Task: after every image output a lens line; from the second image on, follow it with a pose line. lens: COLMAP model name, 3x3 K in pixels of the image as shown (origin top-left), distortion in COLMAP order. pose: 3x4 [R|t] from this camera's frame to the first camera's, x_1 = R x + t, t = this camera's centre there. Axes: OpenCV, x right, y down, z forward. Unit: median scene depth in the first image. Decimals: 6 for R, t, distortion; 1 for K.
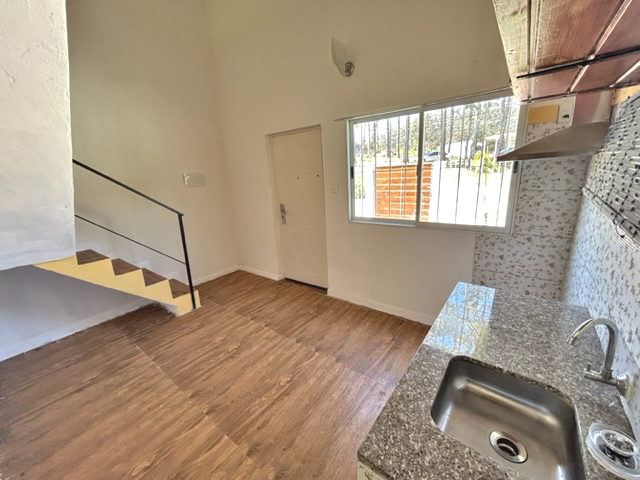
lens RADIAL K [[260.9, 0, 318.3], [0, 260.9, 241.1], [0, 0, 1]] dist [-0.002131, 0.002075]
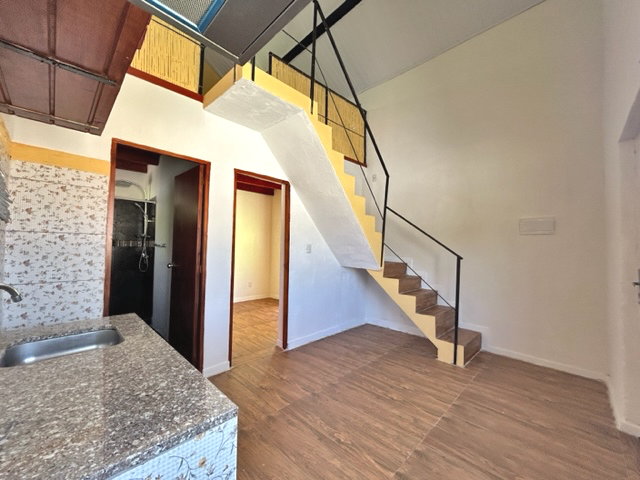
lens RADIAL K [[260.9, 0, 318.1], [0, 260.9, 242.1], [0, 0, 1]] dist [-0.002131, 0.002075]
pose [[-0.121010, 0.029122, -0.992224, 0.582393], [-0.268323, 0.961400, 0.060941, -0.089917], [0.955698, 0.273611, -0.108525, 0.699176]]
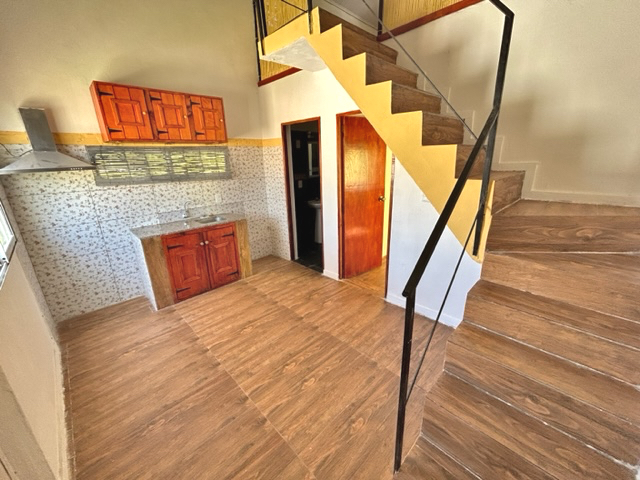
lens RADIAL K [[260.9, 0, 317.7], [0, 260.9, 239.8], [0, 0, 1]] dist [-0.002131, 0.002075]
pose [[-0.986711, 0.038006, 0.157976, -0.565268], [0.117621, 0.837849, 0.533080, -0.391894], [-0.112100, 0.544577, -0.831186, 1.472679]]
